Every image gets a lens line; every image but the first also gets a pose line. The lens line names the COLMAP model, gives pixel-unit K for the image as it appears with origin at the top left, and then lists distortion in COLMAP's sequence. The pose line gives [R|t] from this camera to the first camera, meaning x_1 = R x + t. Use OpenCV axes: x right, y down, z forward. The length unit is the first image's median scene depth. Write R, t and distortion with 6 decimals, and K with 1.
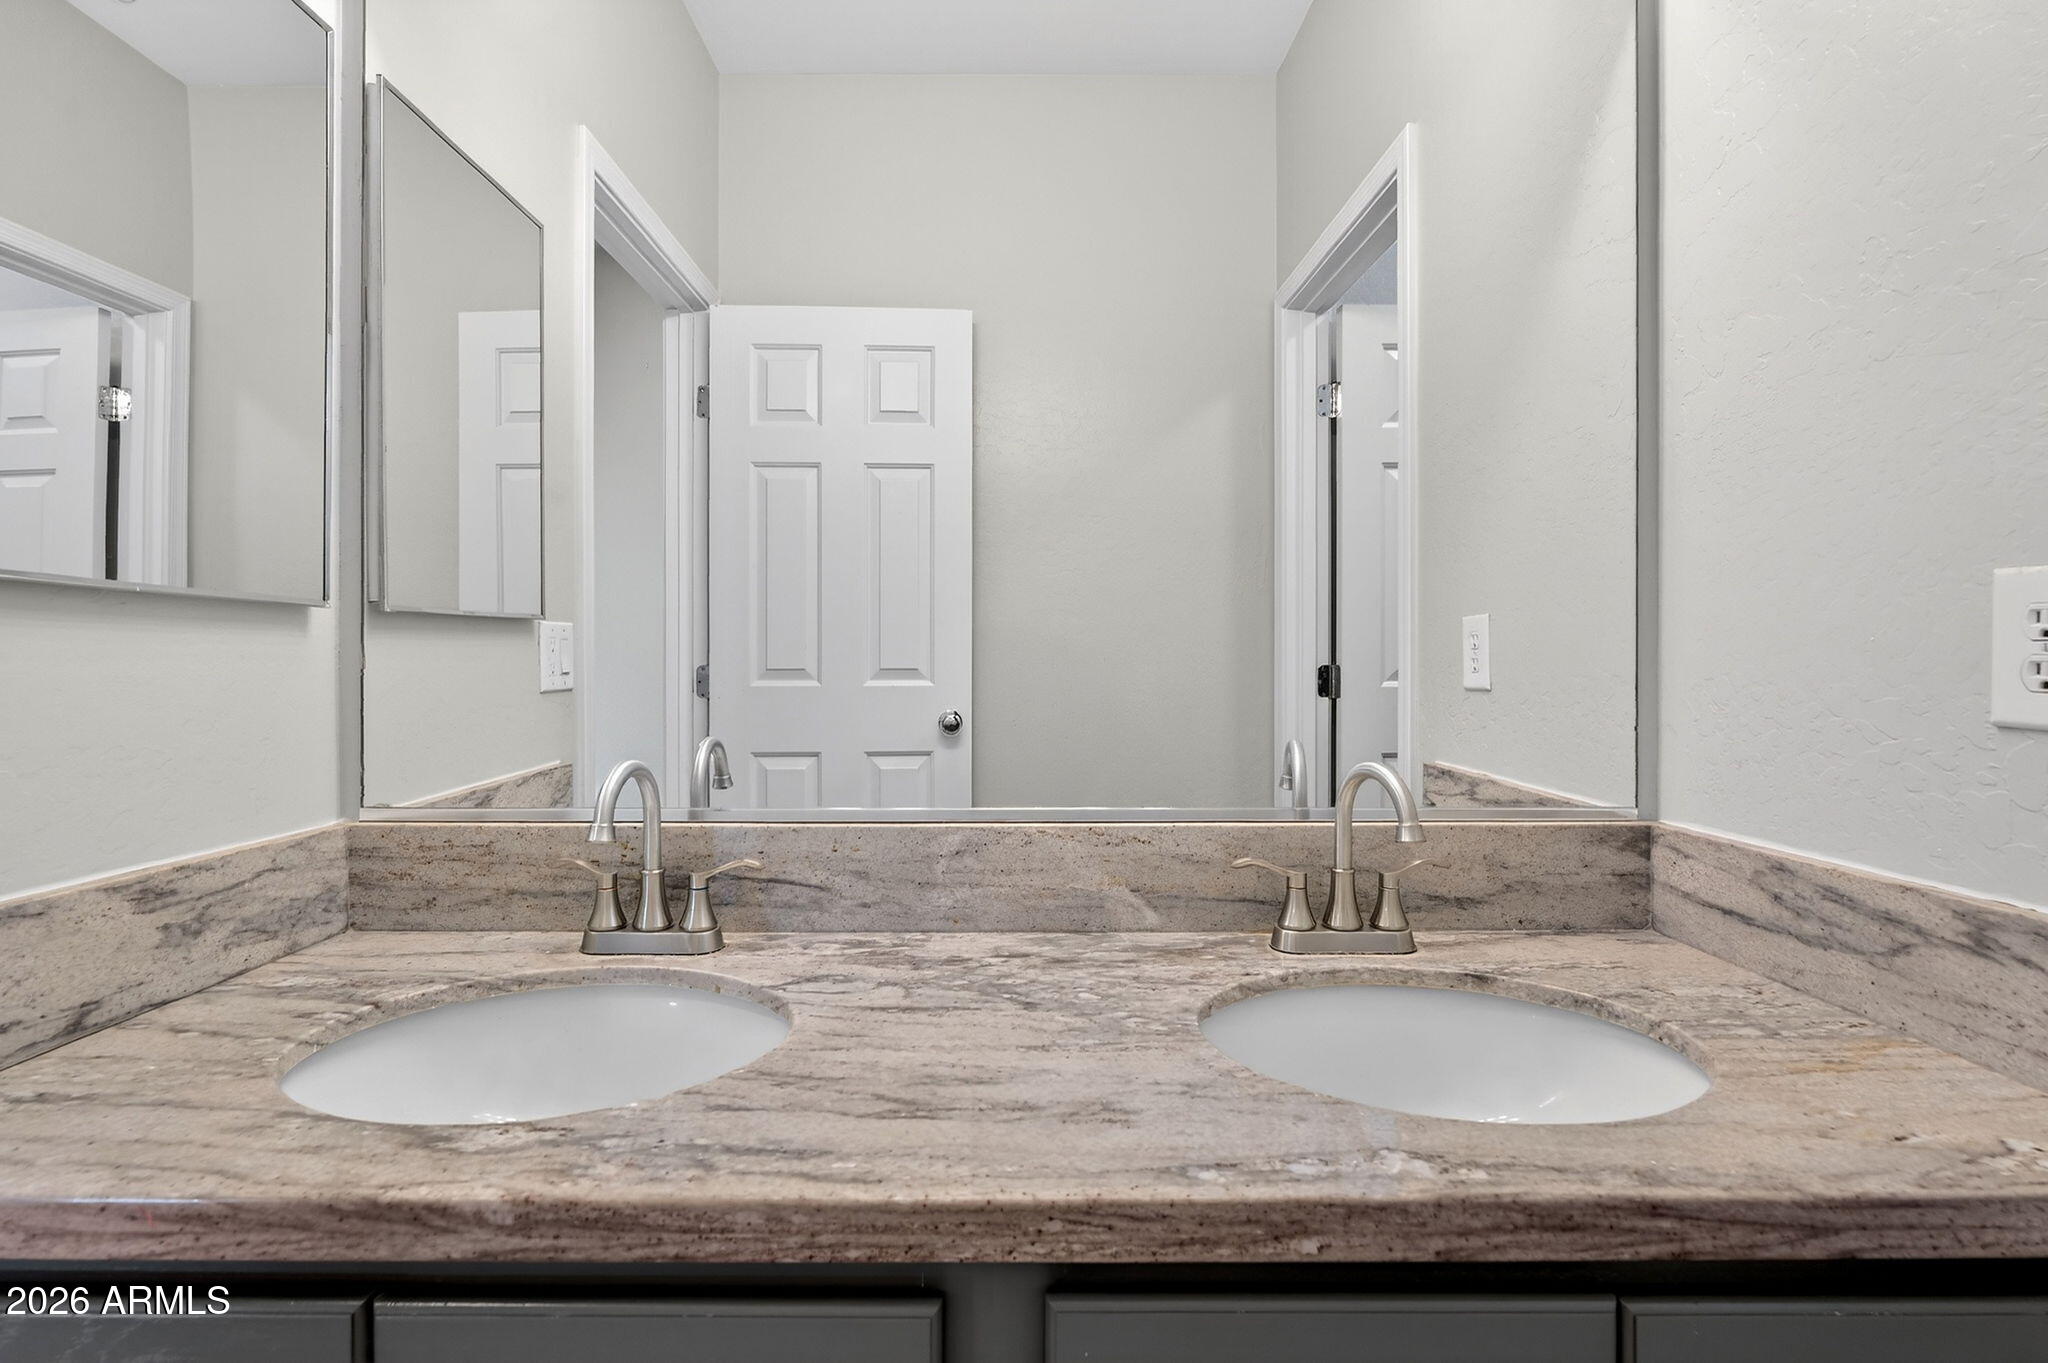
lens RADIAL K [[924.5, 0, 1015.1], [0, 924.5, 653.9], [0, 0, 1]] dist [-0.006569, 0.001540]
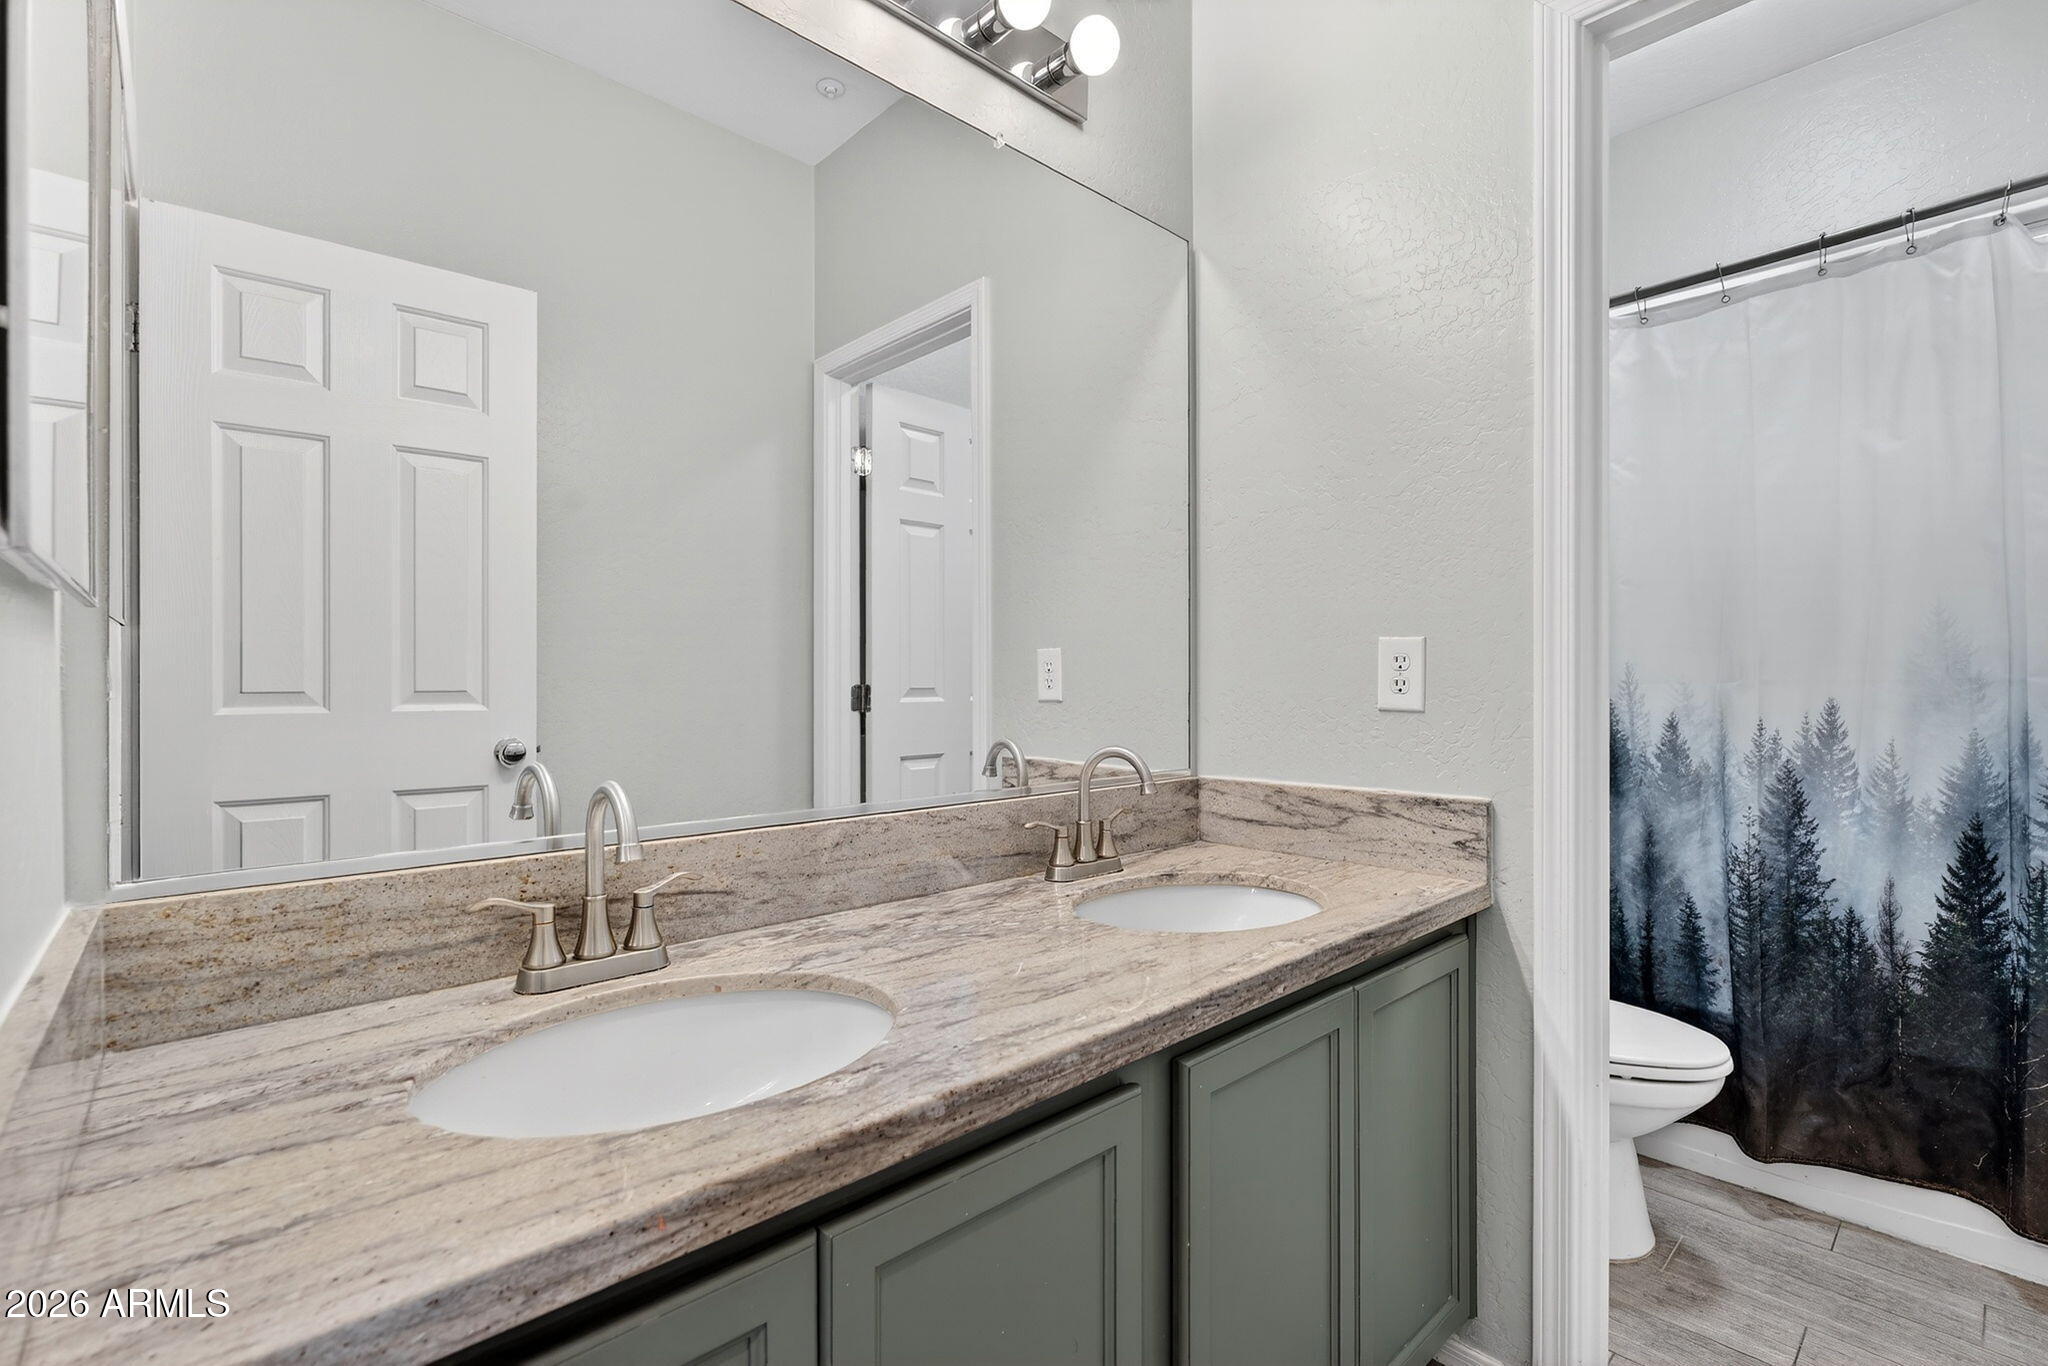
lens RADIAL K [[924.5, 0, 1015.4], [0, 924.5, 683.9], [0, 0, 1]] dist [-0.006569, 0.001540]
pose [[0.734340, -0.001836, 0.678780, -0.750714], [-0.003574, 0.999972, 0.006572, 0.004652], [-0.678773, -0.007252, 0.734313, -0.006795]]
